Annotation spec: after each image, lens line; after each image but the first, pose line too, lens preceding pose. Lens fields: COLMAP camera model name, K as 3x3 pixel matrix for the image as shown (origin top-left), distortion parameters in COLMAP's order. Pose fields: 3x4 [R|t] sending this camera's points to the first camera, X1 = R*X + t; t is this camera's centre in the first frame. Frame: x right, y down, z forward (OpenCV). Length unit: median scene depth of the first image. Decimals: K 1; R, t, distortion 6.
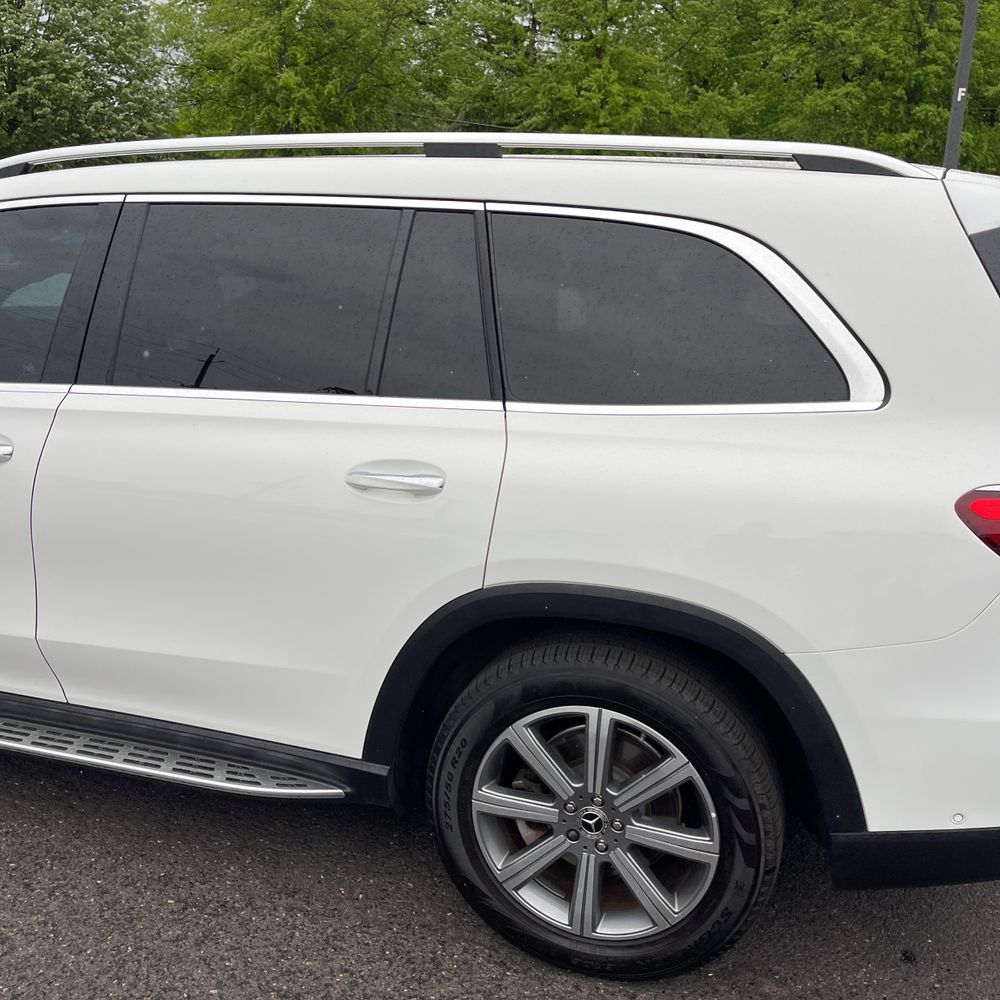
lens RADIAL K [[1019.9, 0, 500.0], [0, 1019.9, 500.0], [0, 0, 1]] dist [0.017453, -0.008257]
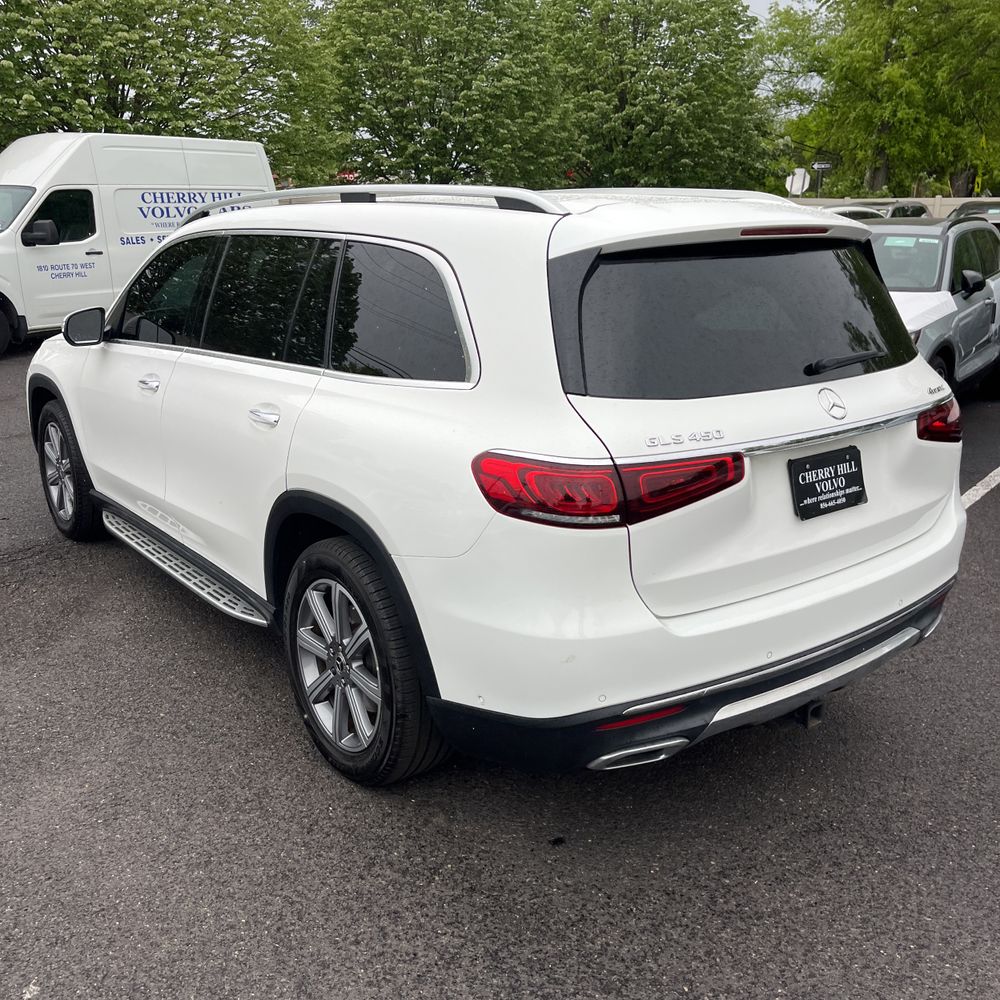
lens RADIAL K [[1019.9, 0, 500.0], [0, 1019.9, 500.0], [0, 0, 1]] dist [0.017453, -0.008257]
pose [[0.821700, 0.131262, -0.554599, 0.960066], [-0.129295, 0.990677, 0.042907, -0.004695], [0.555061, 0.036450, 0.831011, -0.074993]]
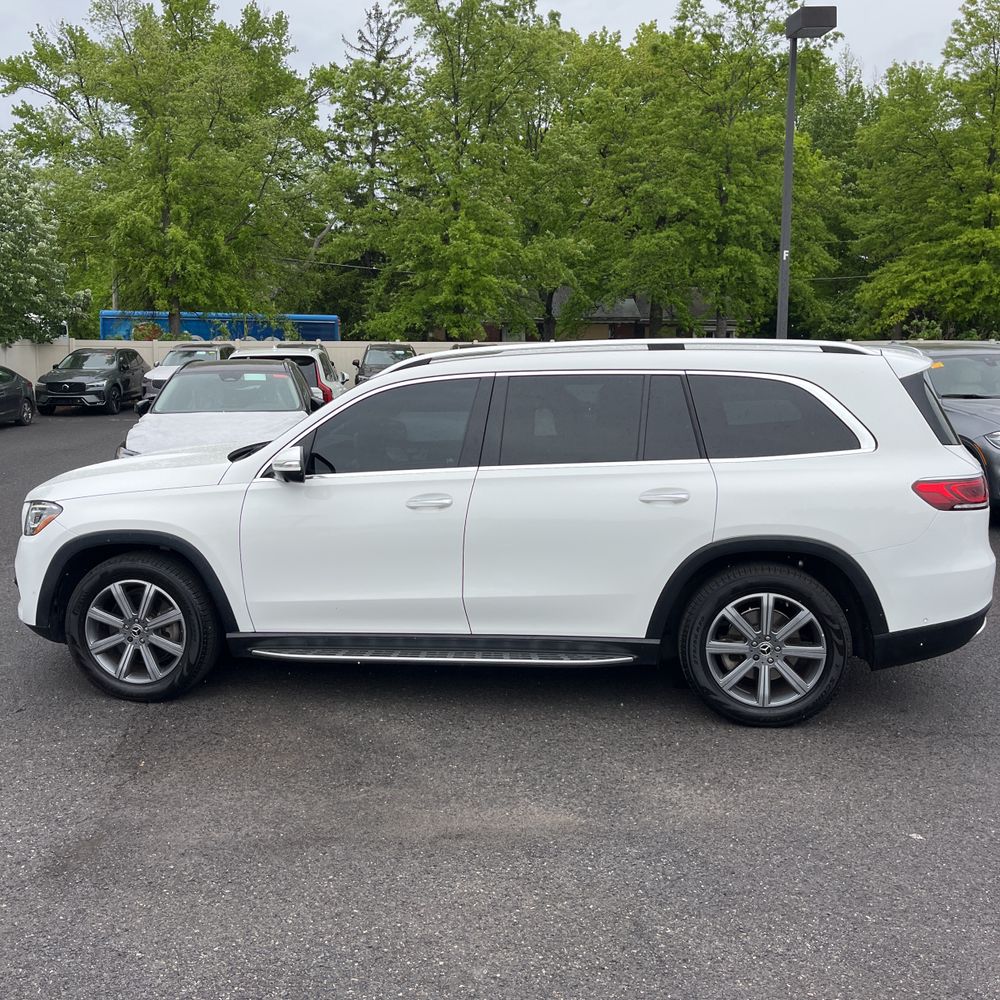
lens RADIAL K [[1016.1, 0, 494.5], [0, 1016.1, 497.8], [0, 0, 1]] dist [0.026739, -0.019945]
pose [[0.984925, -0.060905, 0.161907, -0.736100], [0.079266, 0.990824, -0.109471, 0.172460], [-0.153754, 0.120655, 0.980715, -0.974327]]
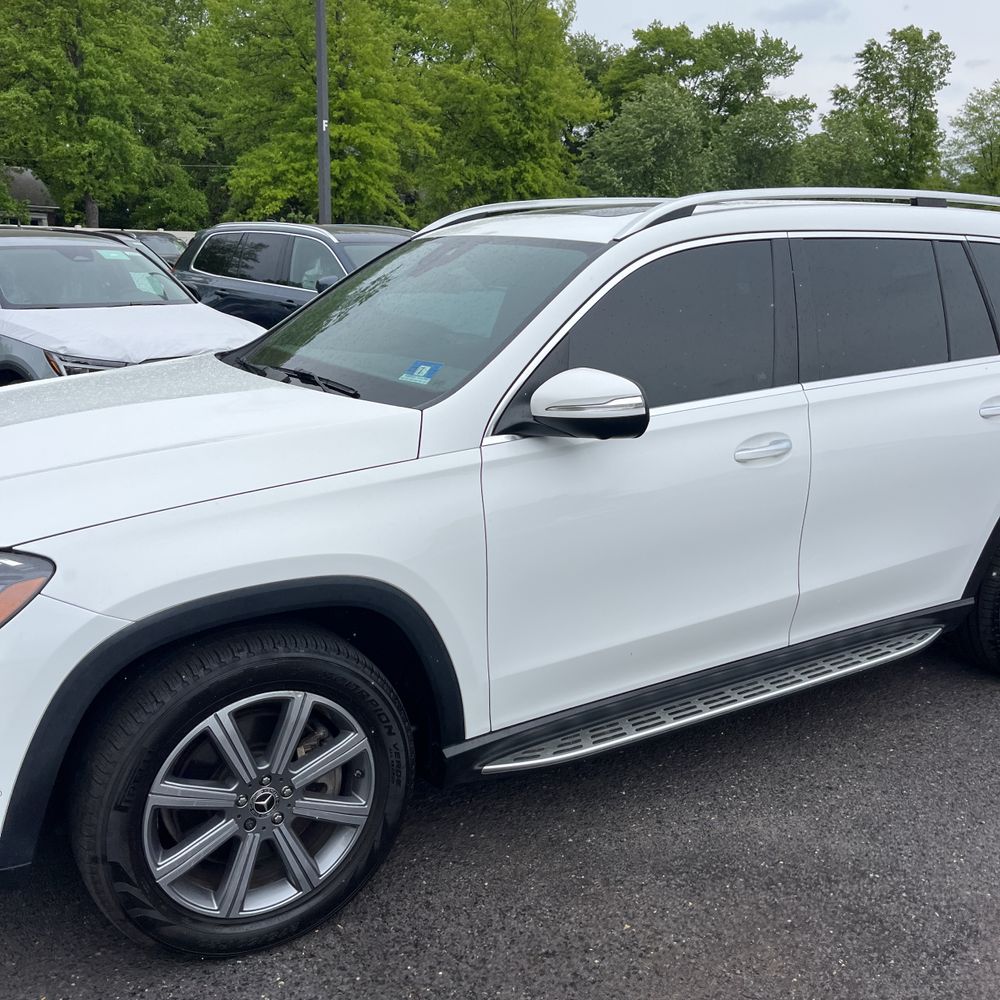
lens RADIAL K [[1012.3, 0, 473.7], [0, 1012.3, 498.2], [0, 0, 1]] dist [0.010347, -0.002400]
pose [[0.658315, -0.201285, 0.725331, -1.664160], [0.202202, 0.975456, 0.087177, -0.171274], [-0.725076, 0.089273, 0.682858, 0.471068]]
